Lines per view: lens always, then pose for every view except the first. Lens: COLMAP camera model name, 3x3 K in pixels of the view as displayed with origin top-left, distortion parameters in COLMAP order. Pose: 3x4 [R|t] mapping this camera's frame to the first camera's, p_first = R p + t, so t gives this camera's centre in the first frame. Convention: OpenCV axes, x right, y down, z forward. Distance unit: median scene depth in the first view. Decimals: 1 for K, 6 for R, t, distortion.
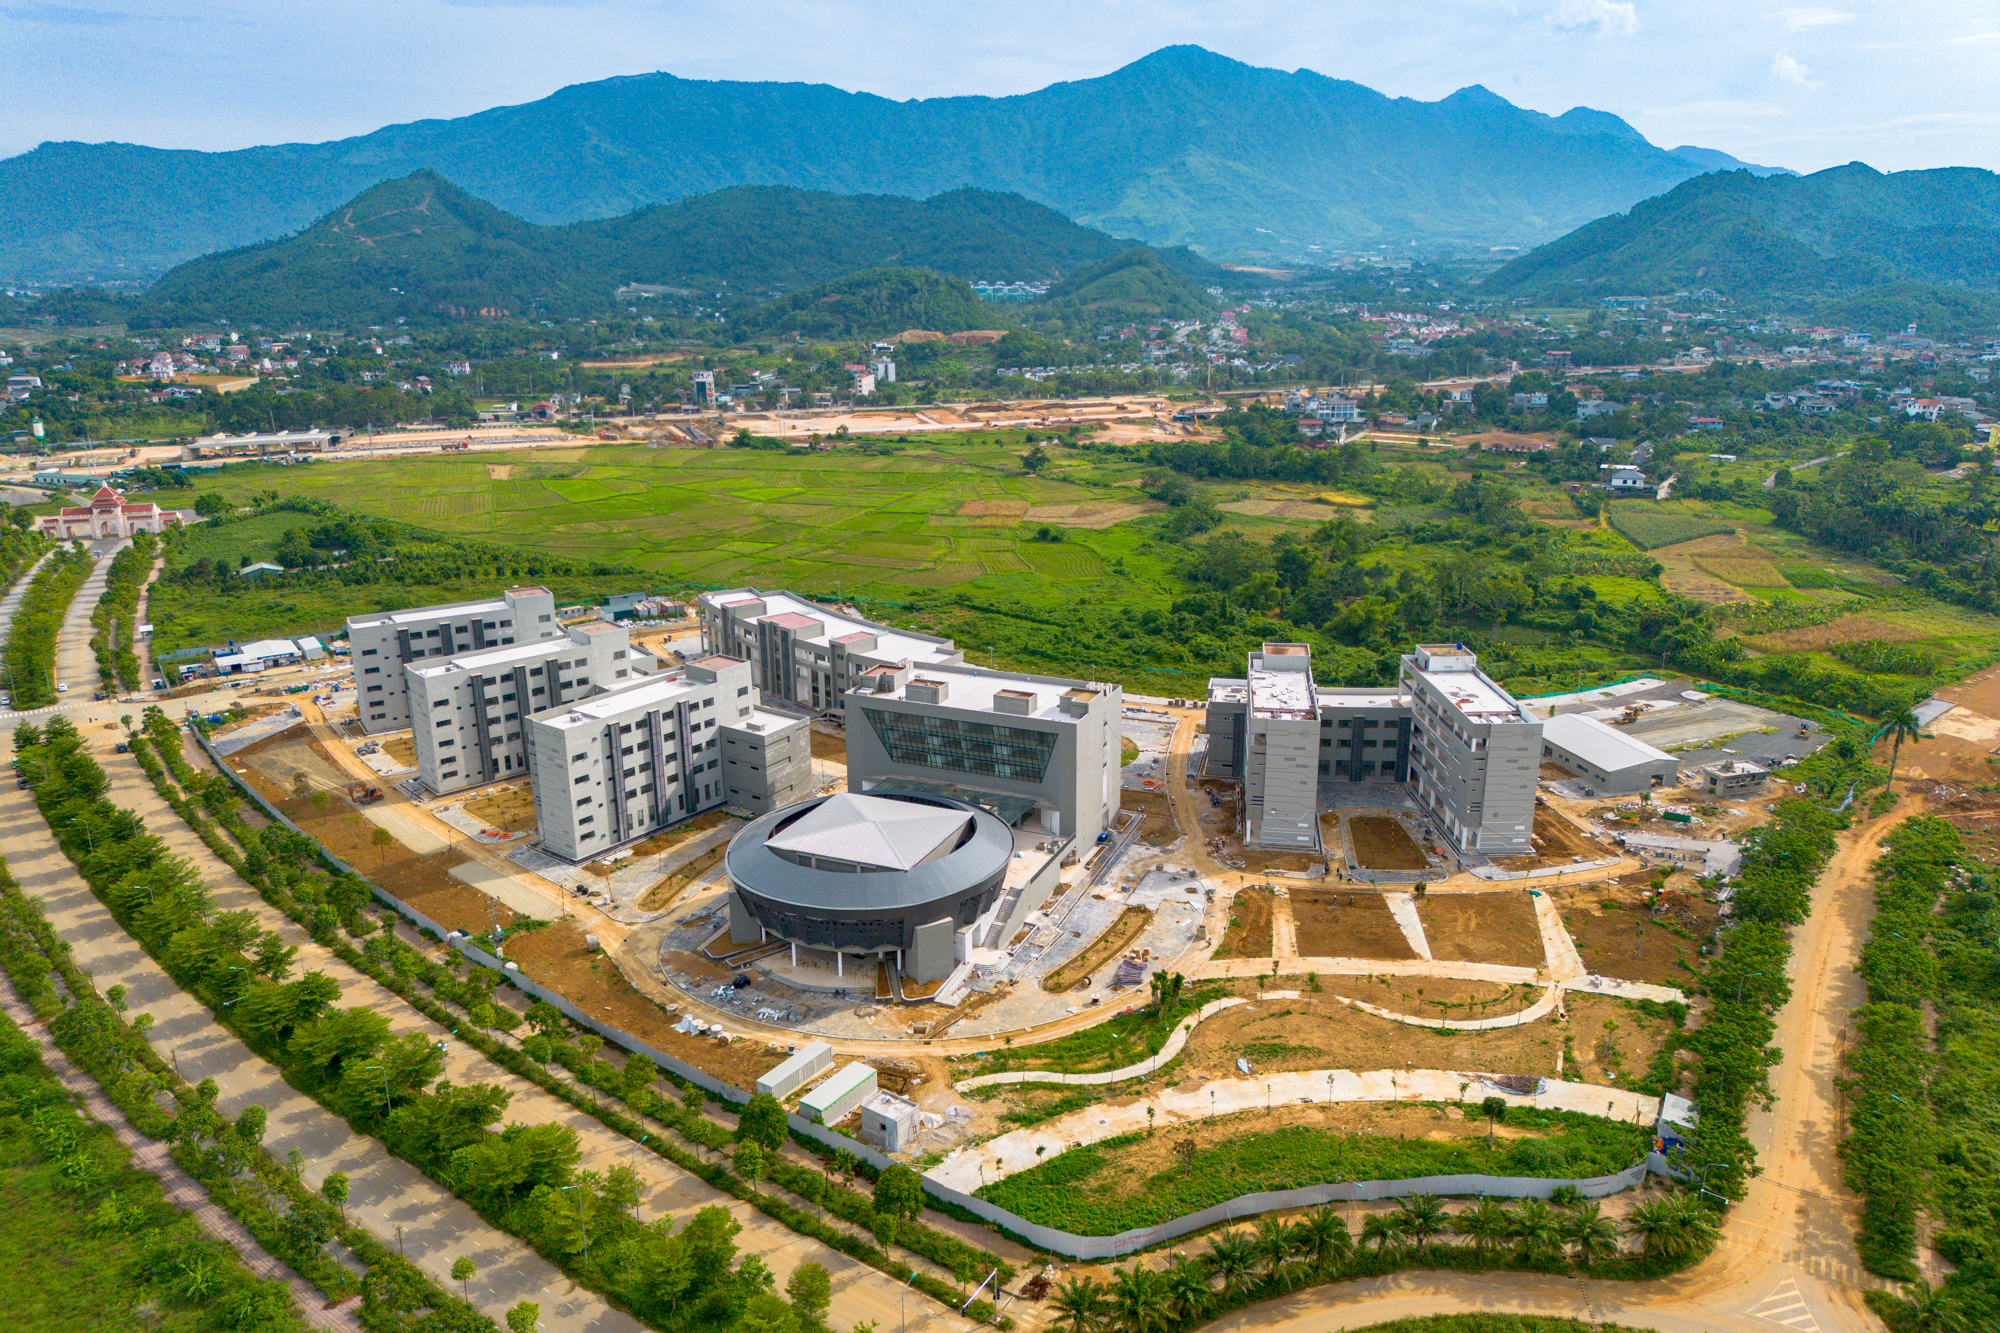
lens RADIAL K [[1401.2, 0, 1000.0], [0, 1401.2, 666.5], [0, 0, 1]] dist [0.052577, -0.000762]
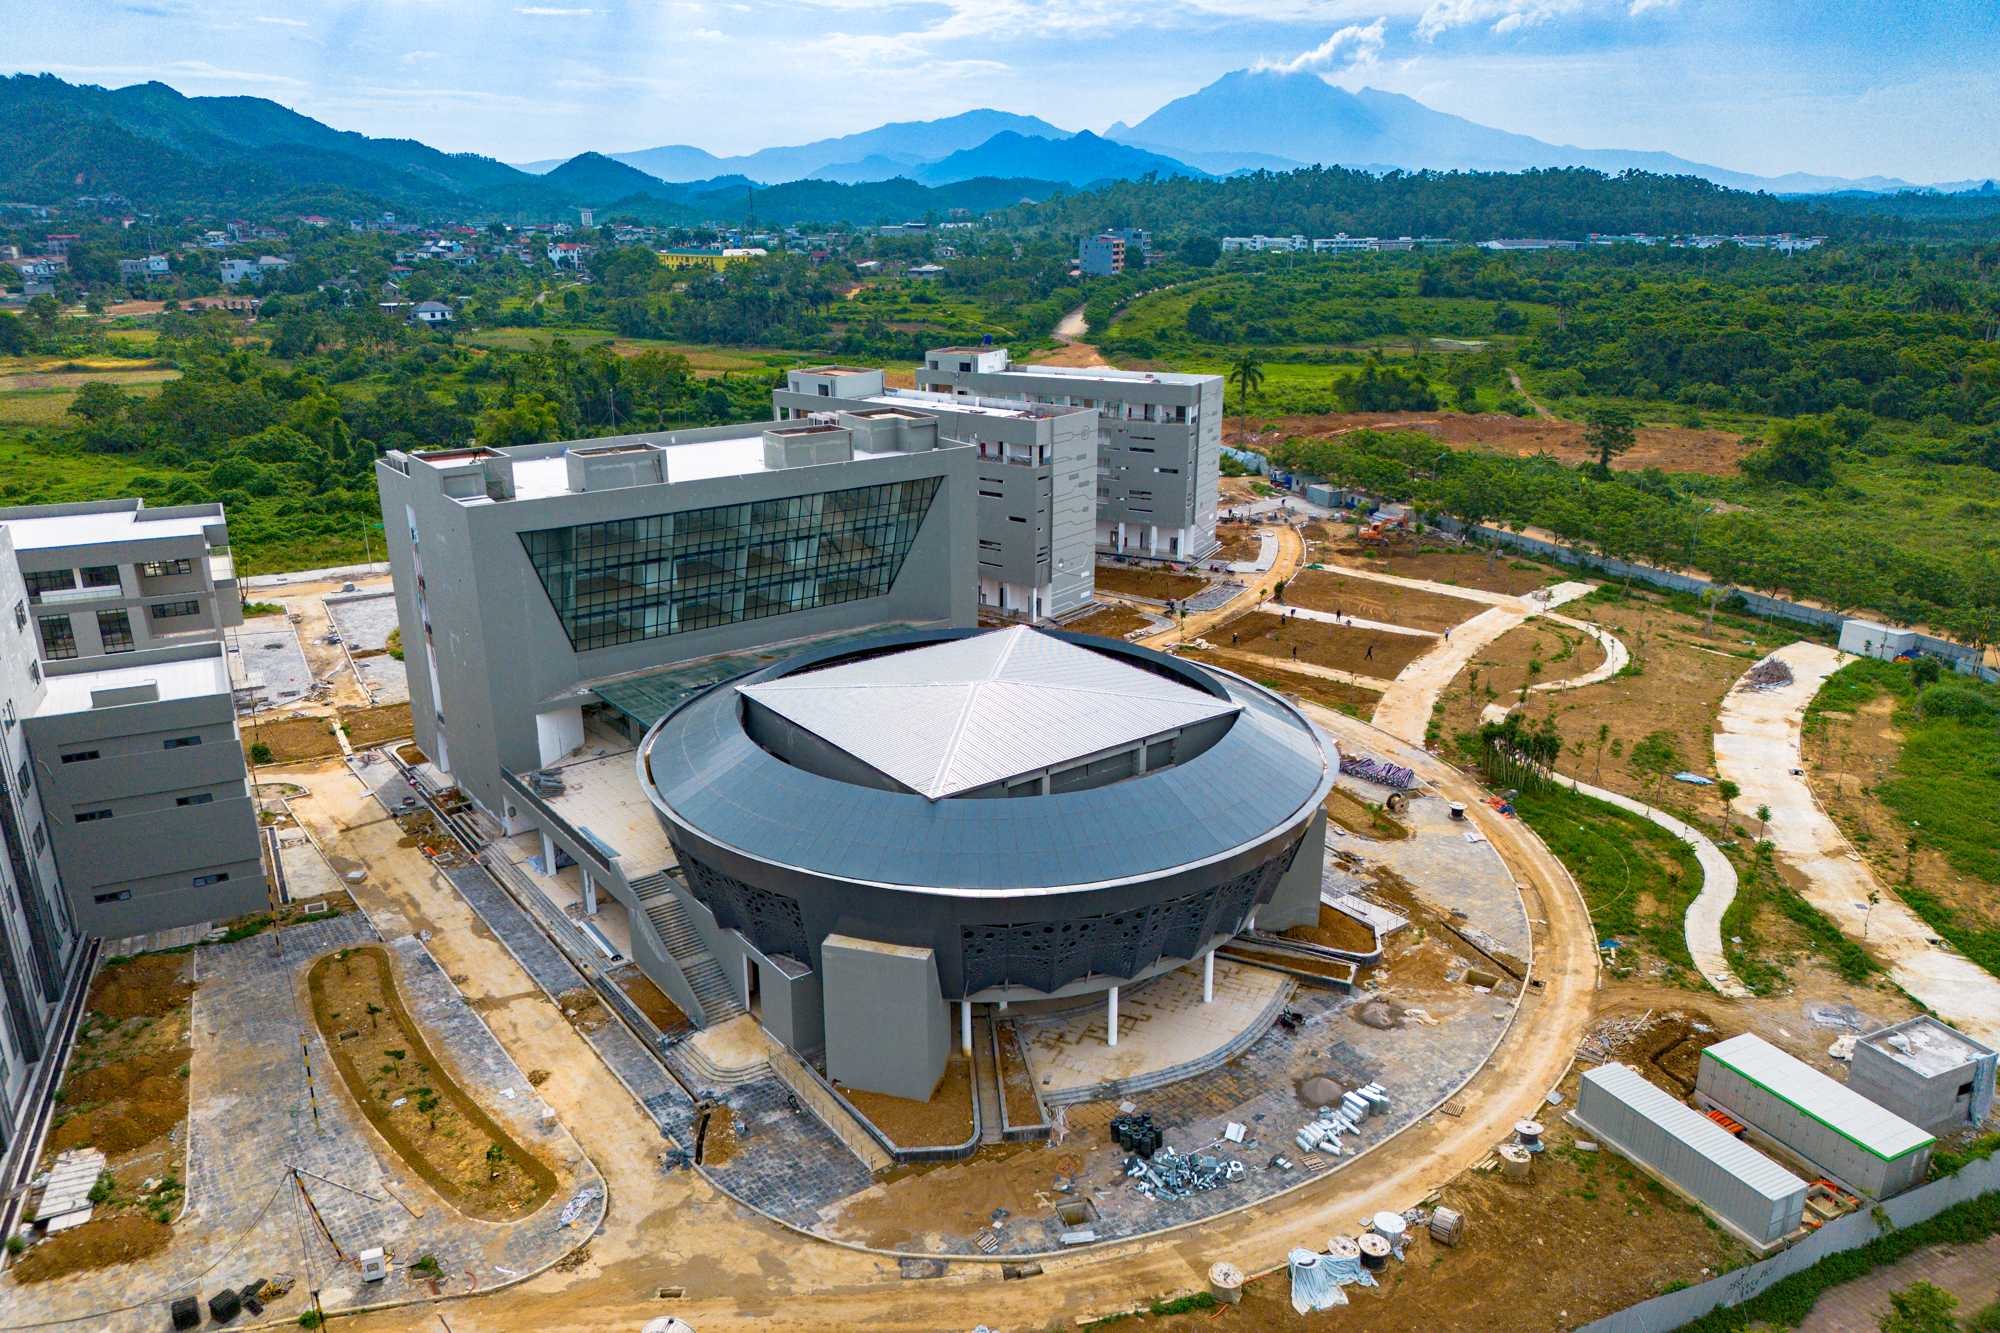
lens RADIAL K [[1401.2, 0, 1000.0], [0, 1401.2, 666.5], [0, 0, 1]] dist [0.052577, -0.000762]
pose [[0.479384, -0.259927, 0.838230, -0.504494], [0.241087, 0.957390, 0.159000, 0.047983], [-0.843841, 0.125865, 0.521622, 0.887986]]
